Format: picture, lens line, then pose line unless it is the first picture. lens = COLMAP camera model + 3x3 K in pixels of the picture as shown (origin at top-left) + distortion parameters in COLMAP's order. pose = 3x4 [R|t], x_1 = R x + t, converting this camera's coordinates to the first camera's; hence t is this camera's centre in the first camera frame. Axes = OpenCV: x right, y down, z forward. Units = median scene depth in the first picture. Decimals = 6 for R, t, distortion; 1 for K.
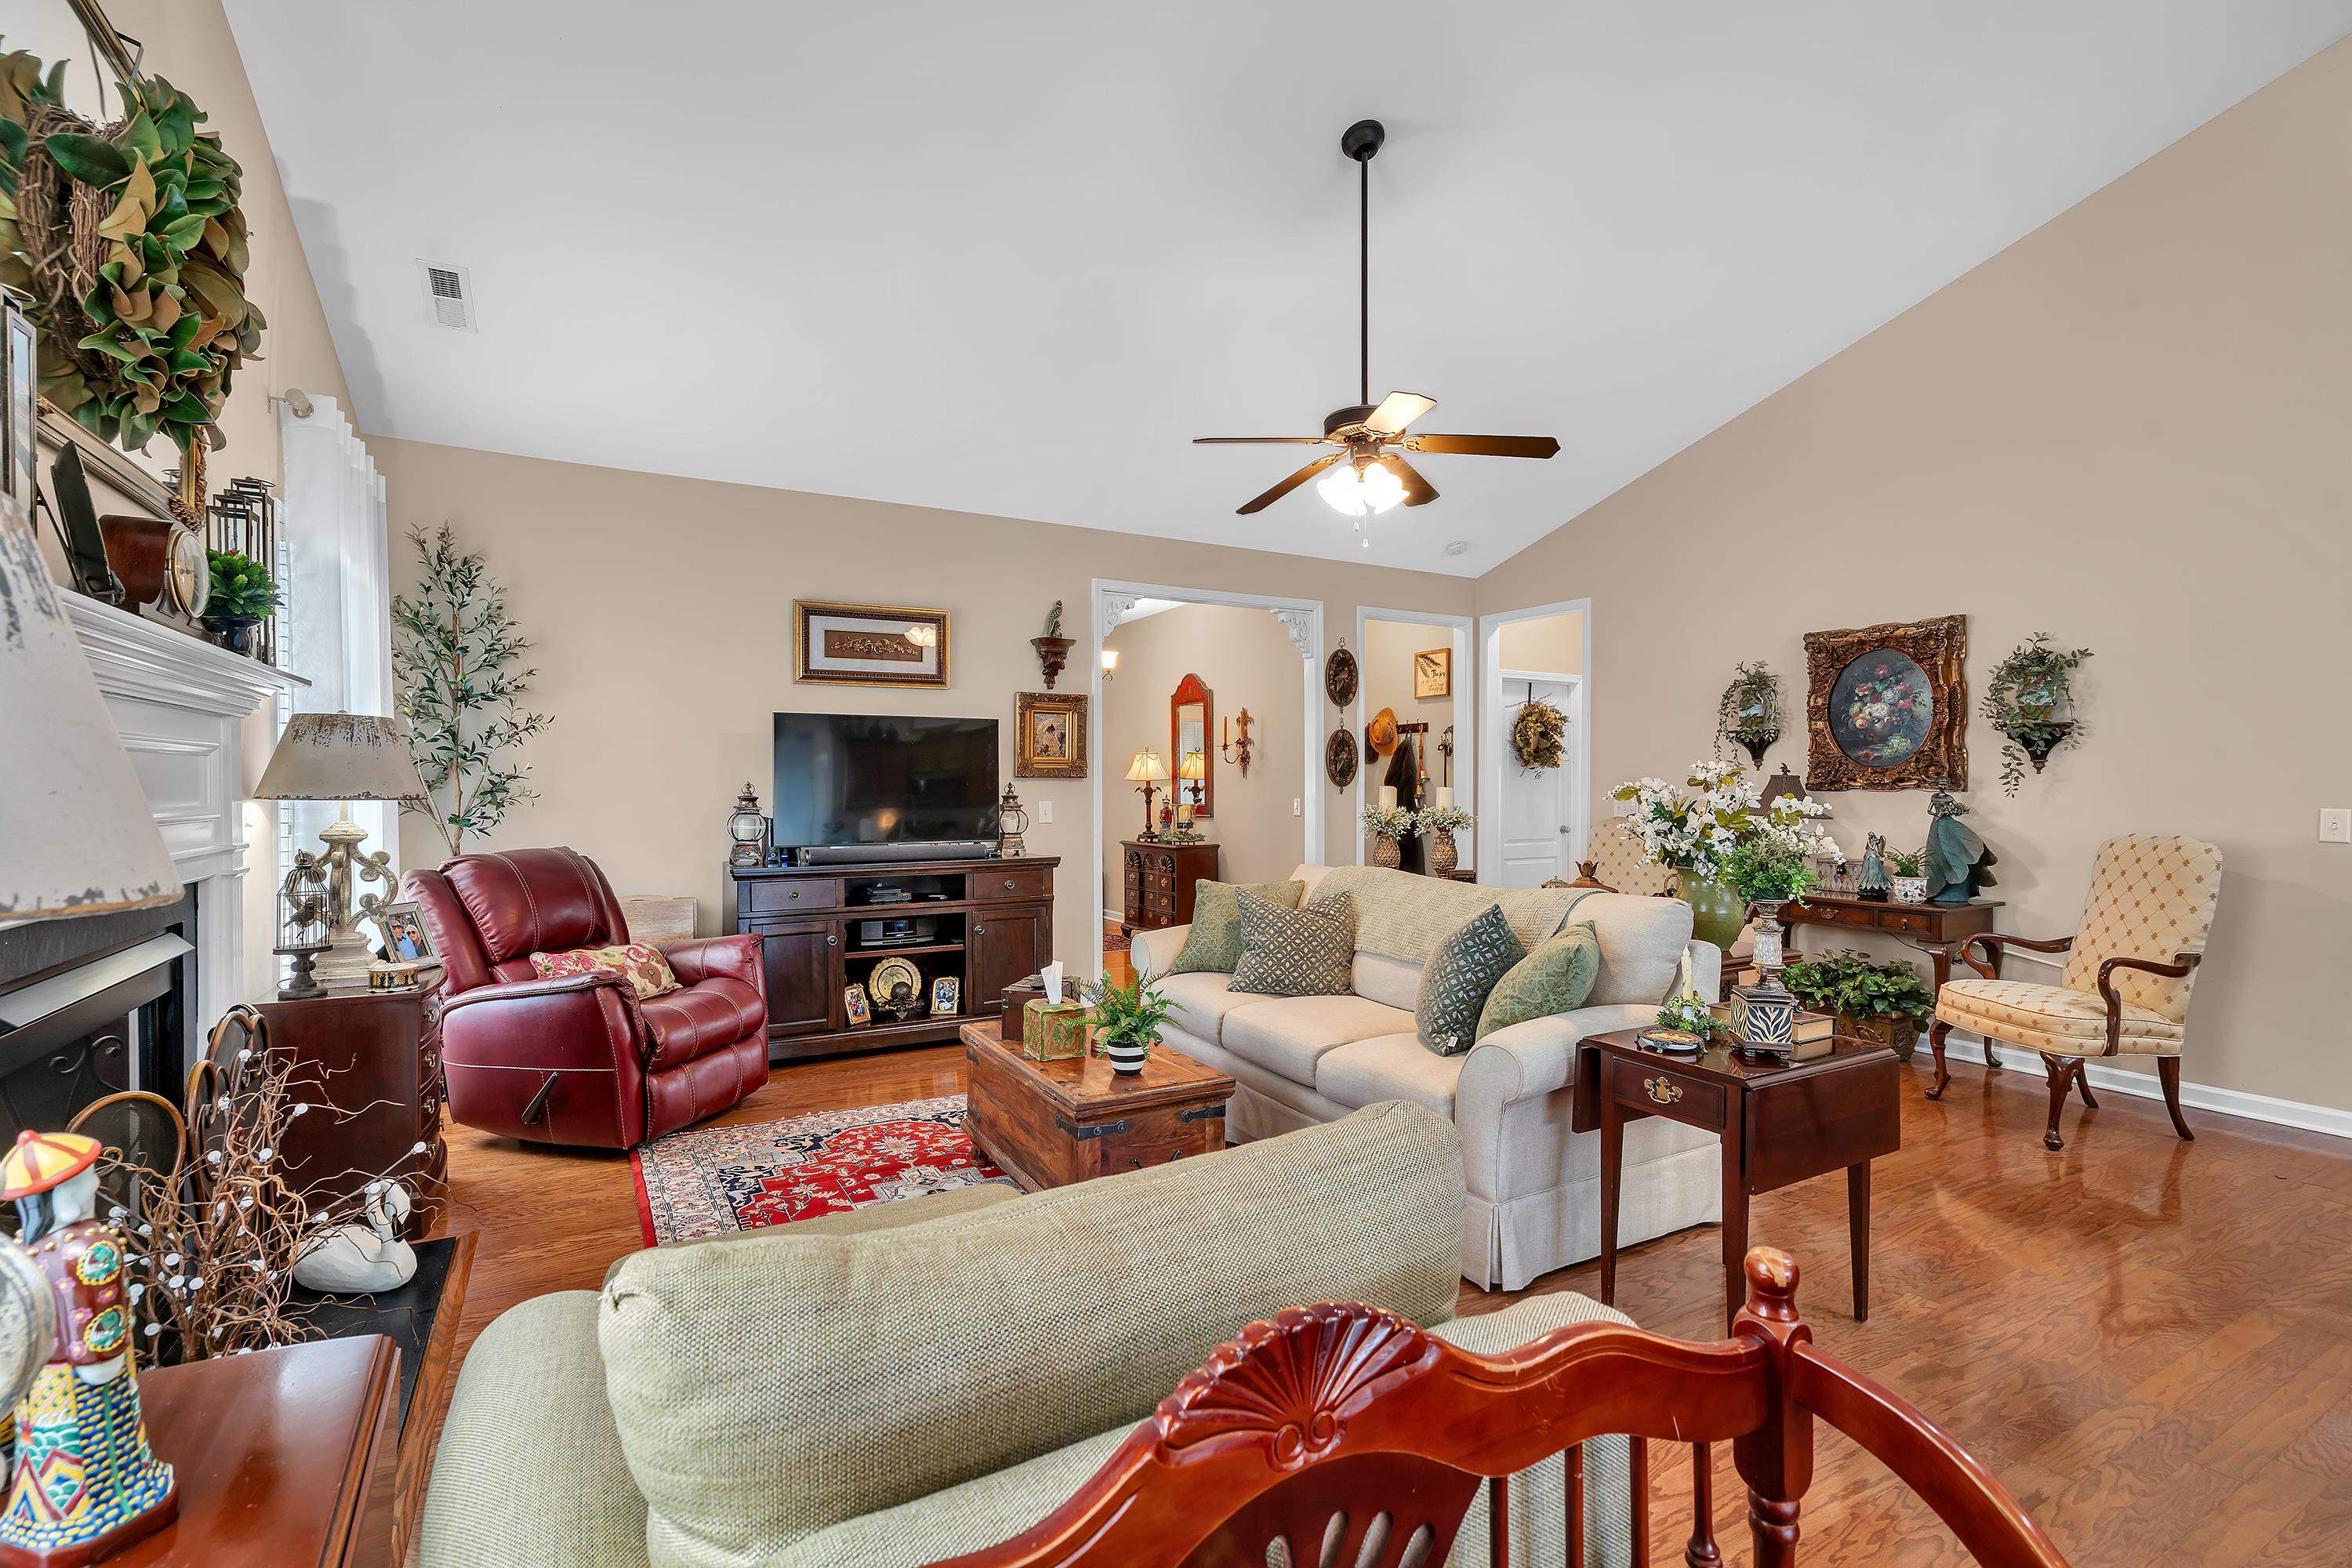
lens RADIAL K [[1063.5, 0, 1169.6], [0, 1063.5, 785.1], [0, 0, 1]] dist [-0.000797, 0.001564]
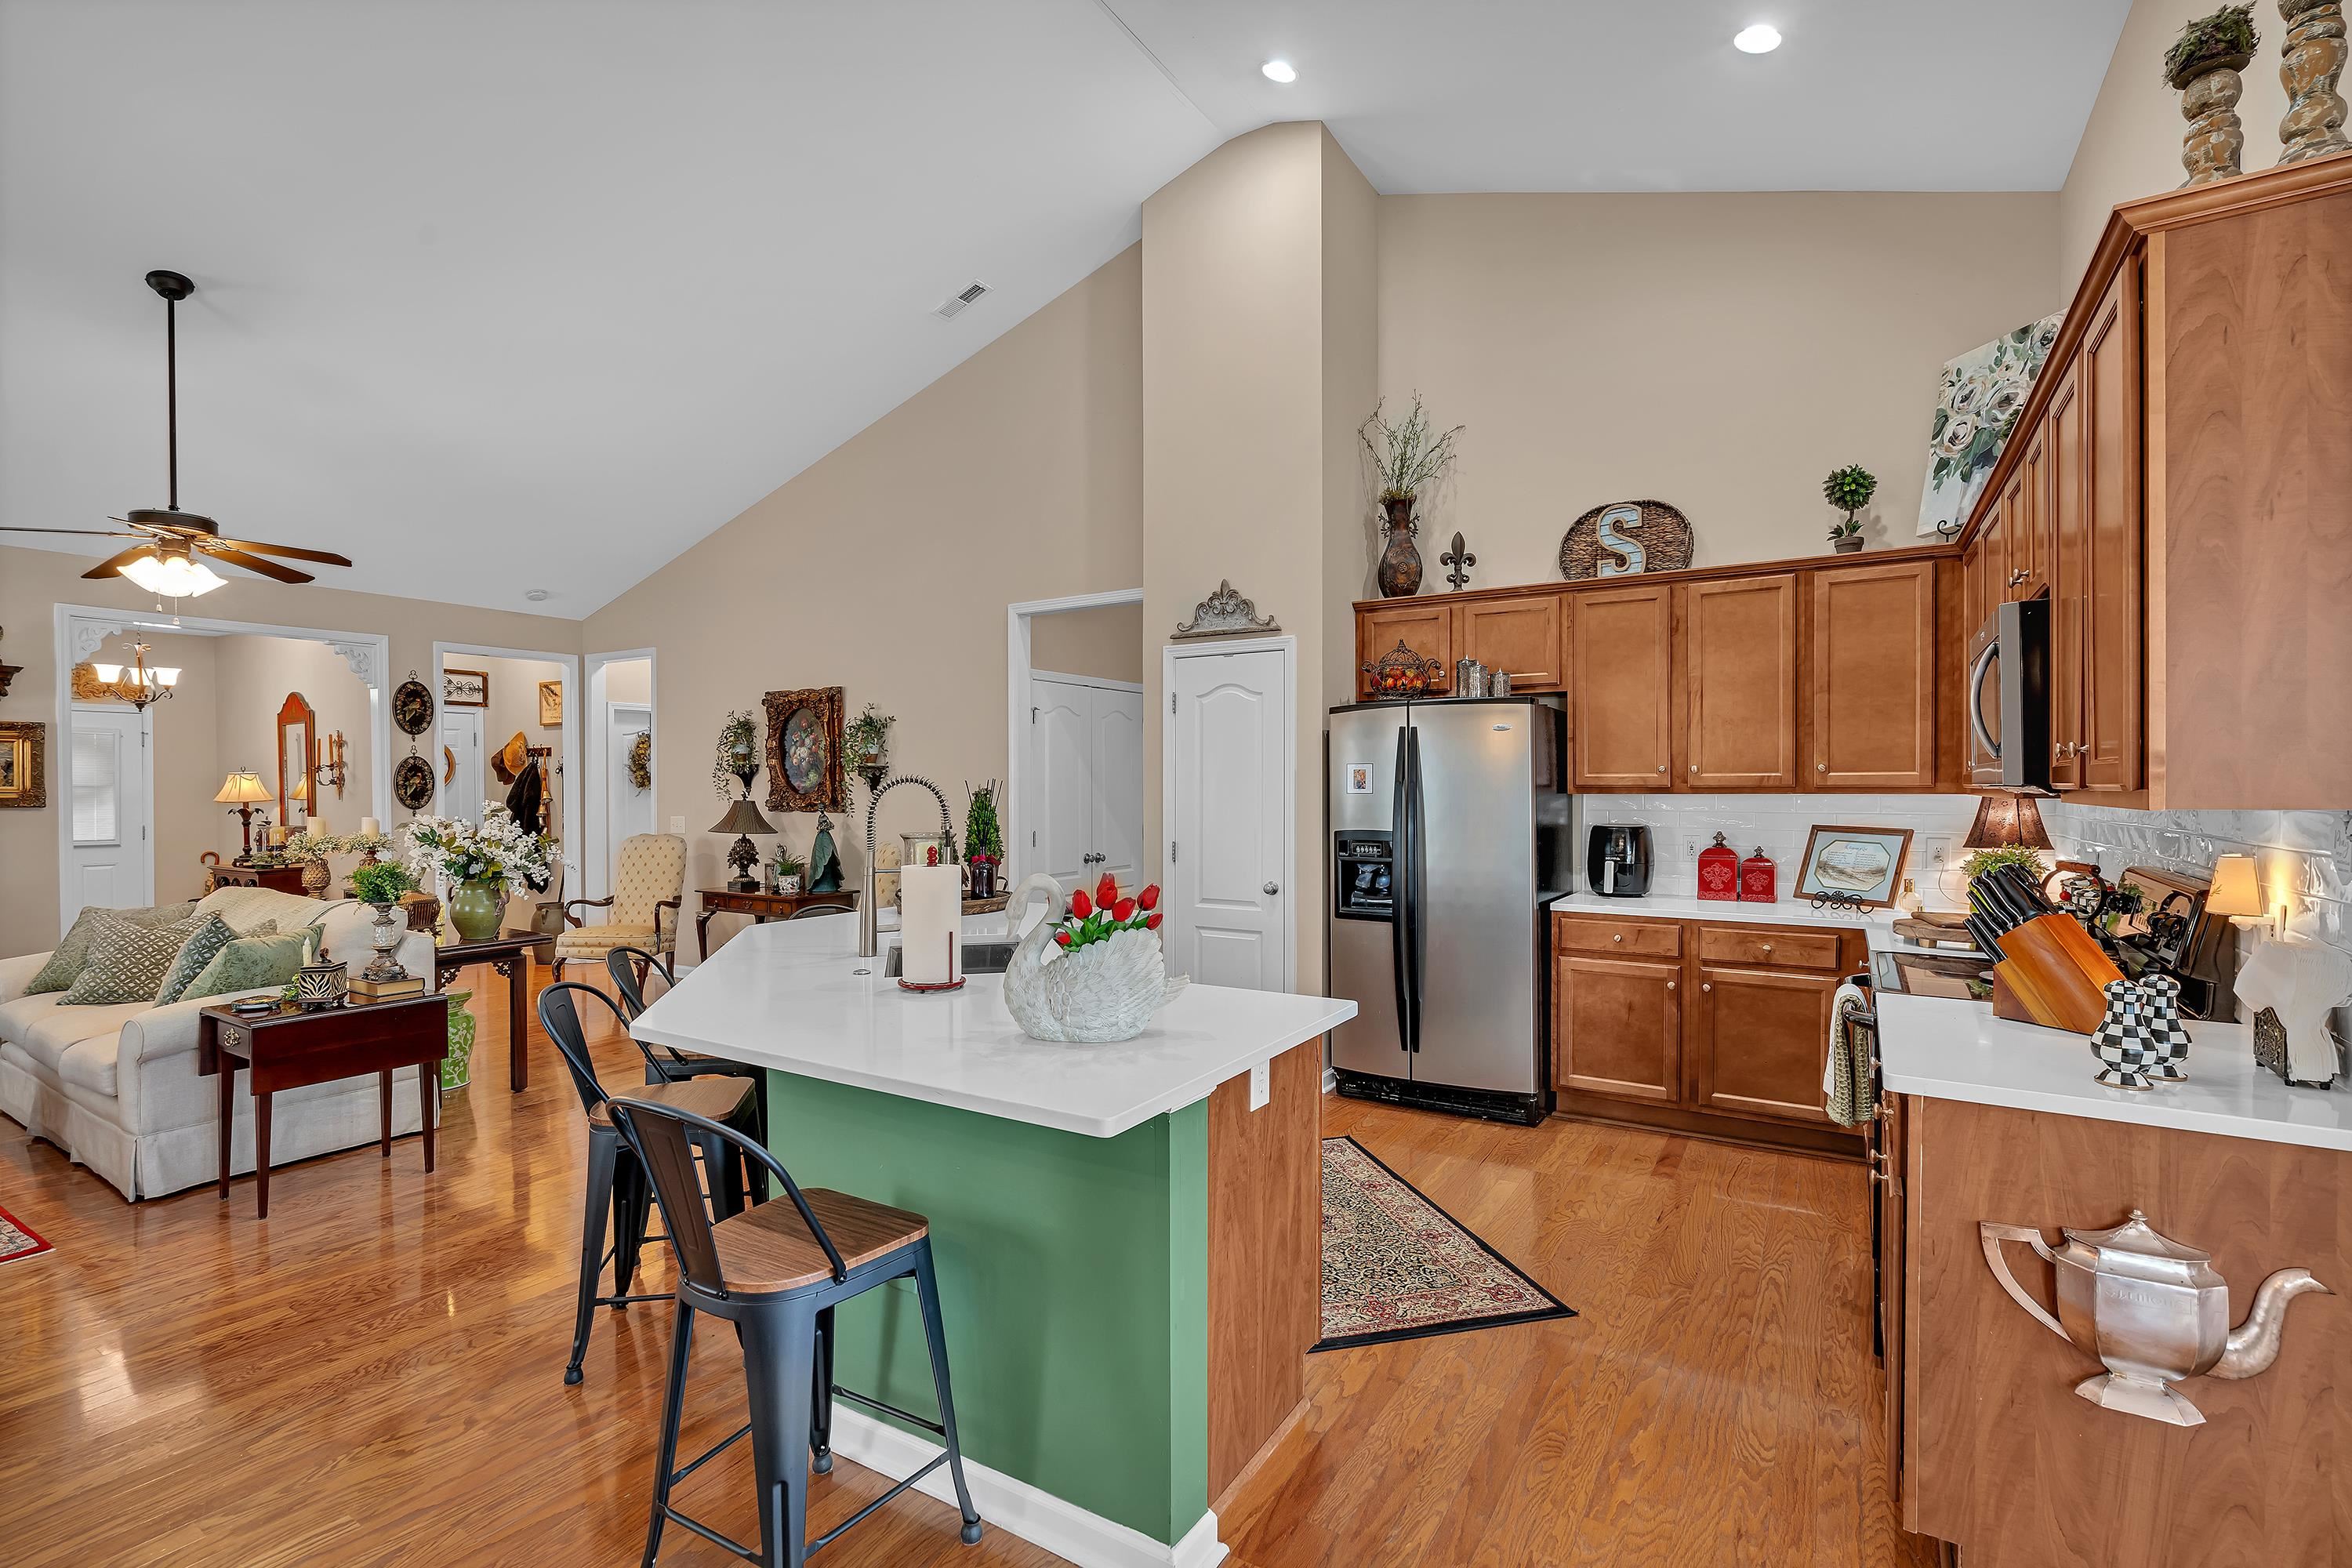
lens RADIAL K [[1063.5, 0, 1162.1], [0, 1063.5, 803.5], [0, 0, 1]] dist [-0.000797, 0.001564]
pose [[0.875966, -0.012552, 0.482209, 0.419160], [0.003812, 0.999810, 0.019100, -0.029809], [-0.482357, -0.014893, 0.875848, -0.430719]]
